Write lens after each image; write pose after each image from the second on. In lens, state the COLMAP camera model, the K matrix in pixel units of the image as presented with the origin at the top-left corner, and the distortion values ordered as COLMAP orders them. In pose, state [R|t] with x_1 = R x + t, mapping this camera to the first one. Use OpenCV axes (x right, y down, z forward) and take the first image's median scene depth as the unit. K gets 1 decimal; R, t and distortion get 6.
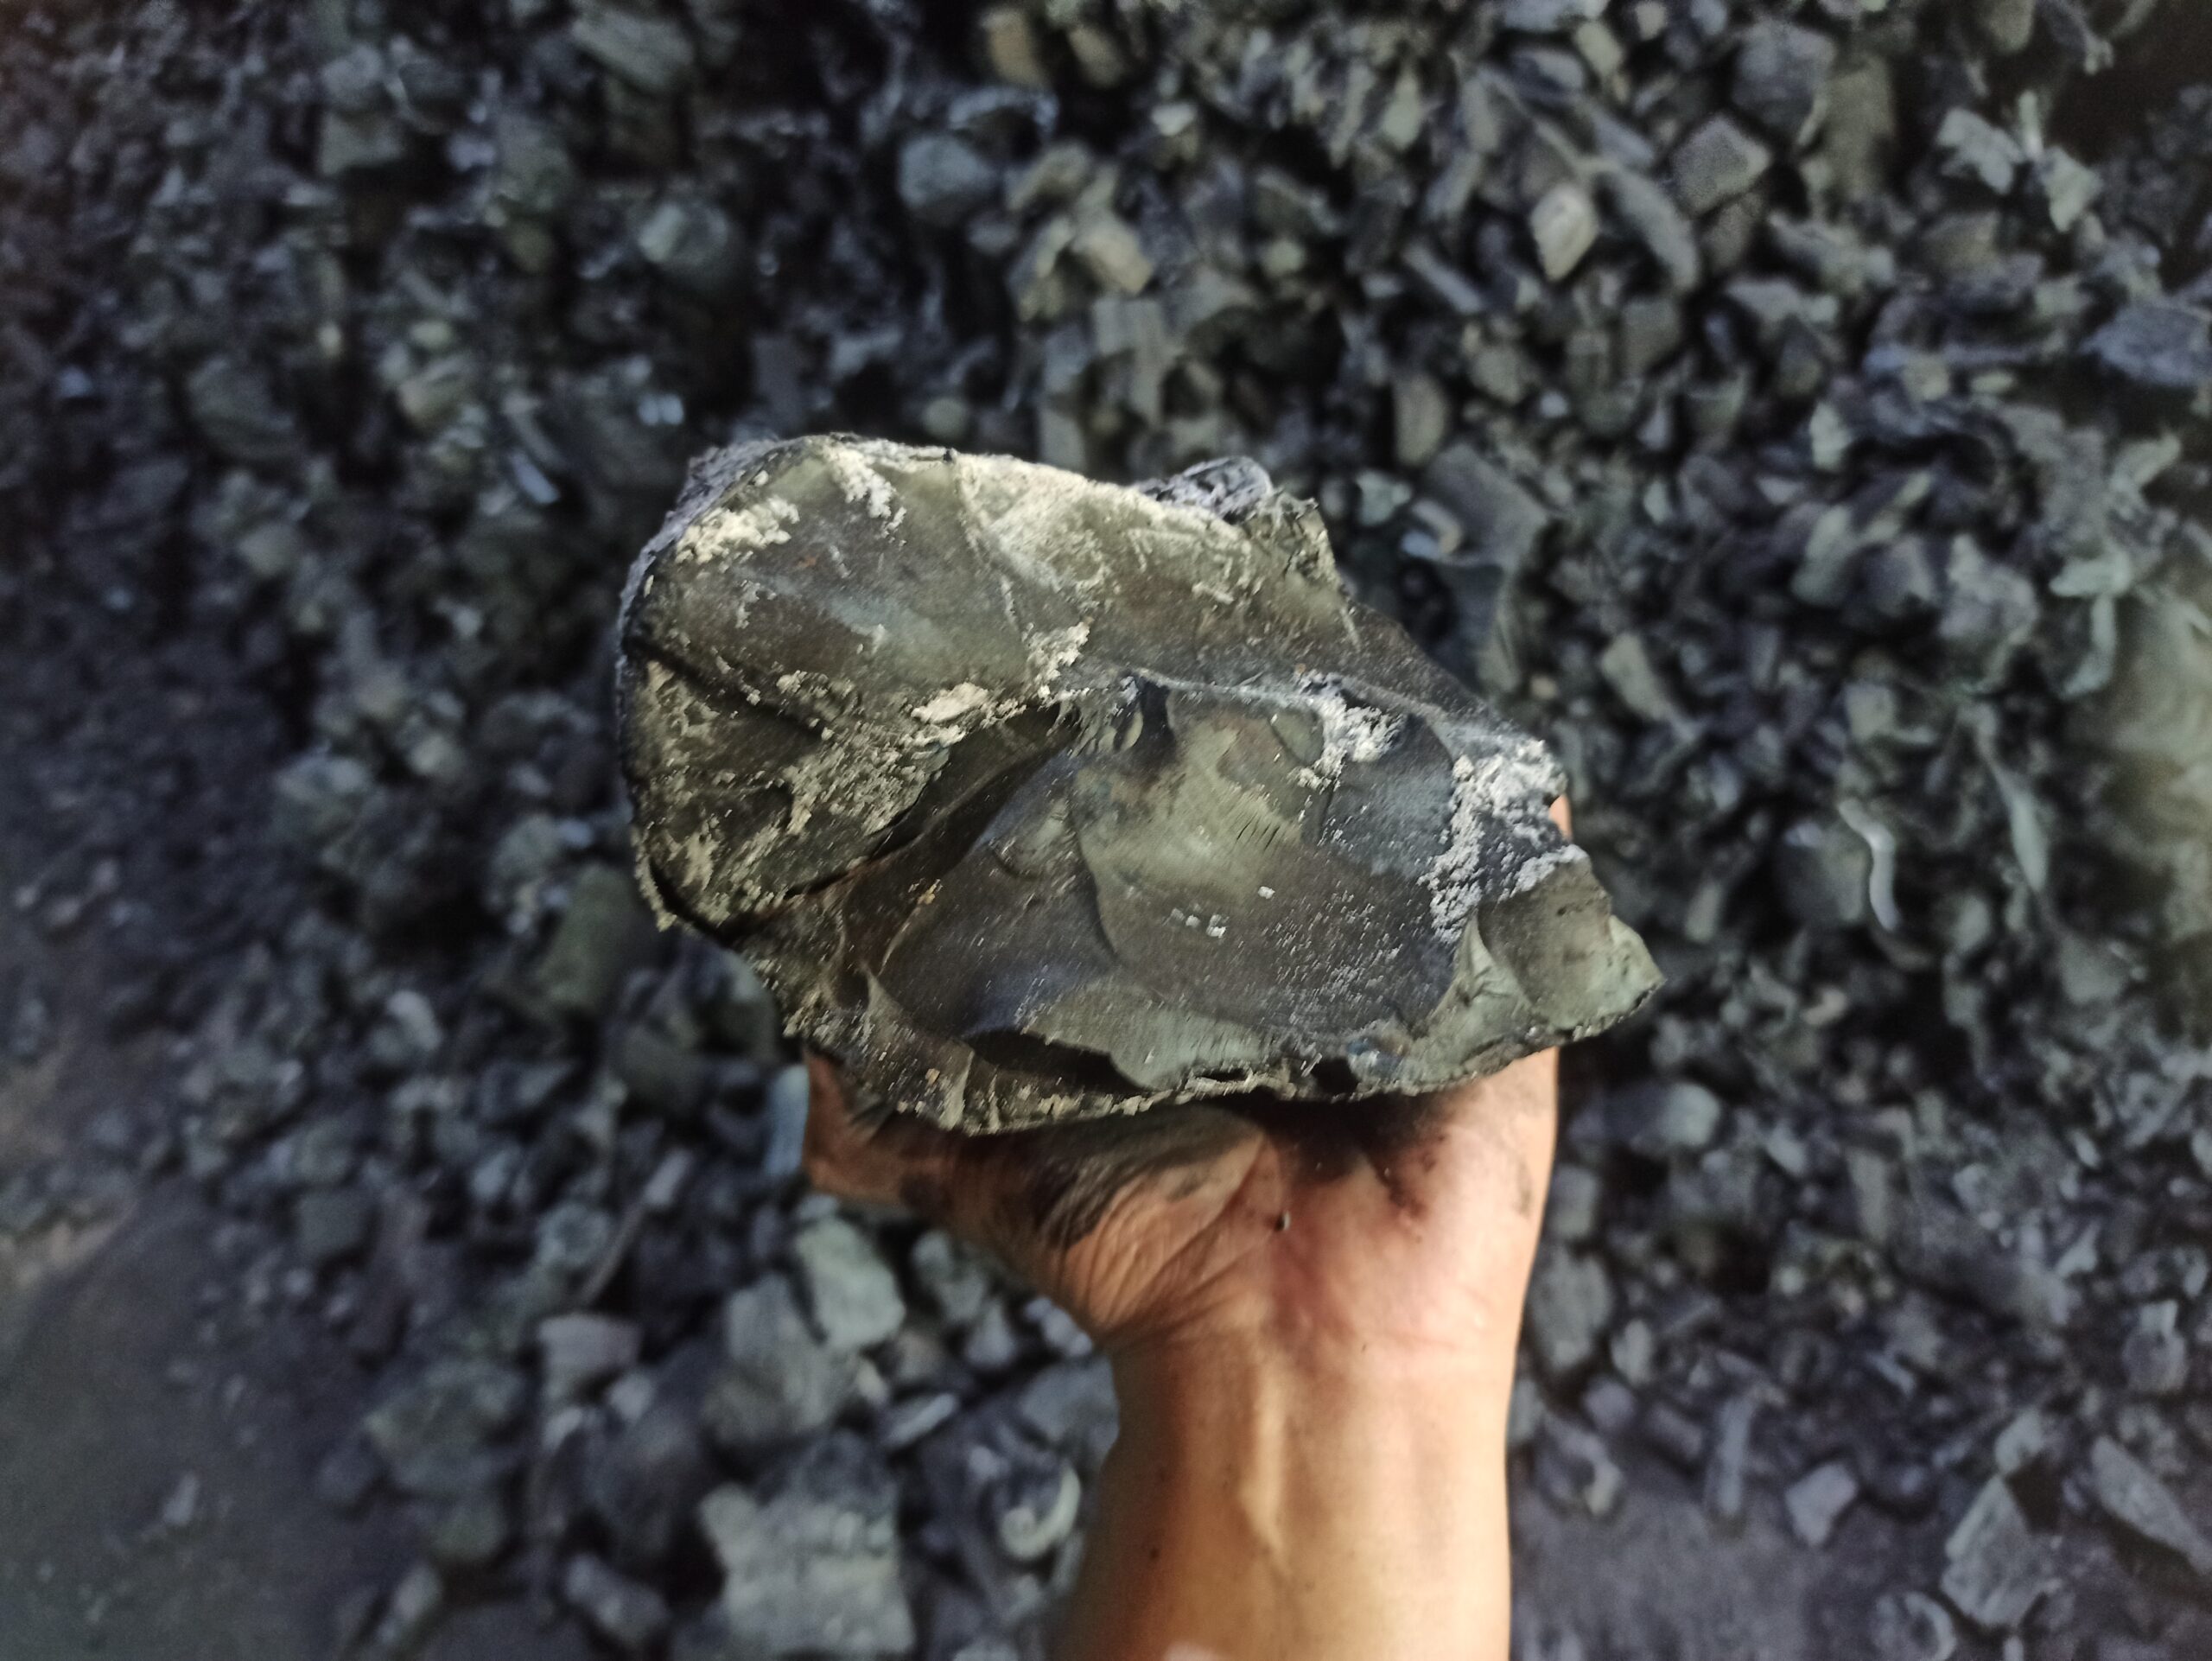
lens RADIAL K [[1714.9, 0, 1110.7], [0, 1714.9, 830.4], [0, 0, 1]] dist [0.002775, -0.013862]
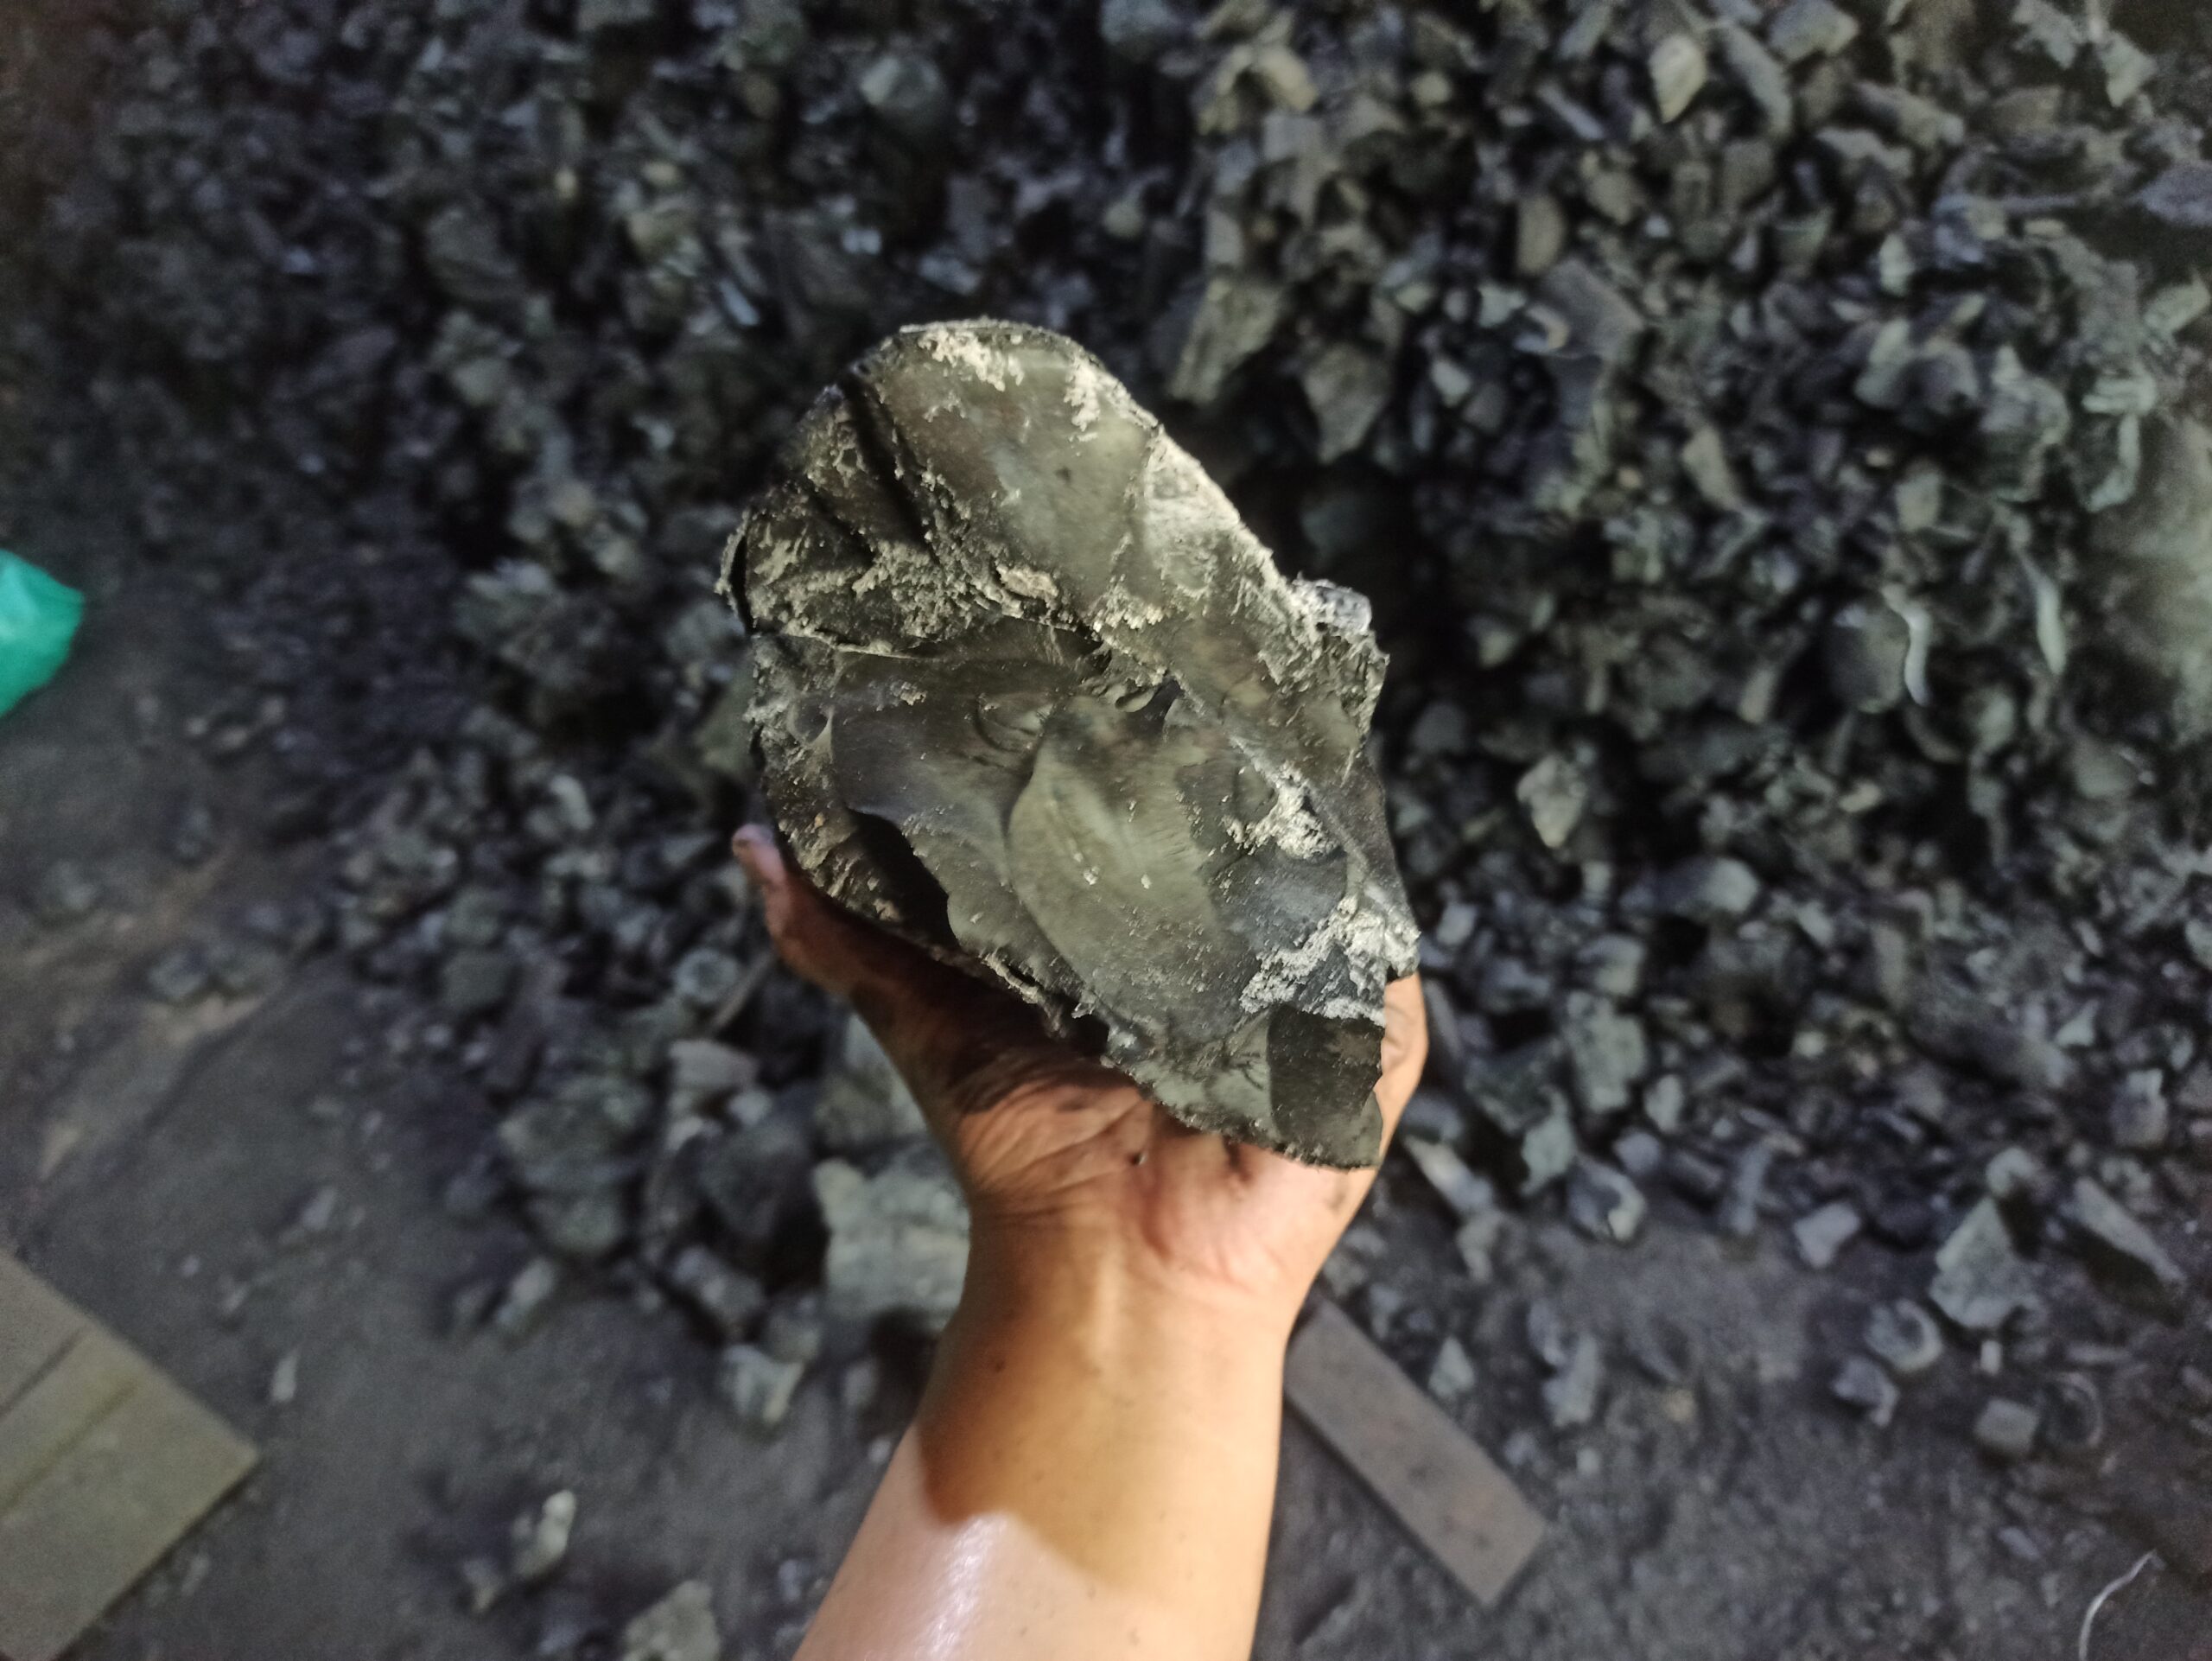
lens RADIAL K [[1706.3, 0, 1104.7], [0, 1706.3, 831.4], [0, 0, 1]] dist [0.023111, -0.047333]
pose [[0.995364, 0.088377, -0.037951, -0.029169], [-0.090136, 0.994798, -0.047462, 0.221491], [0.033559, 0.050663, 0.998152, -0.127552]]
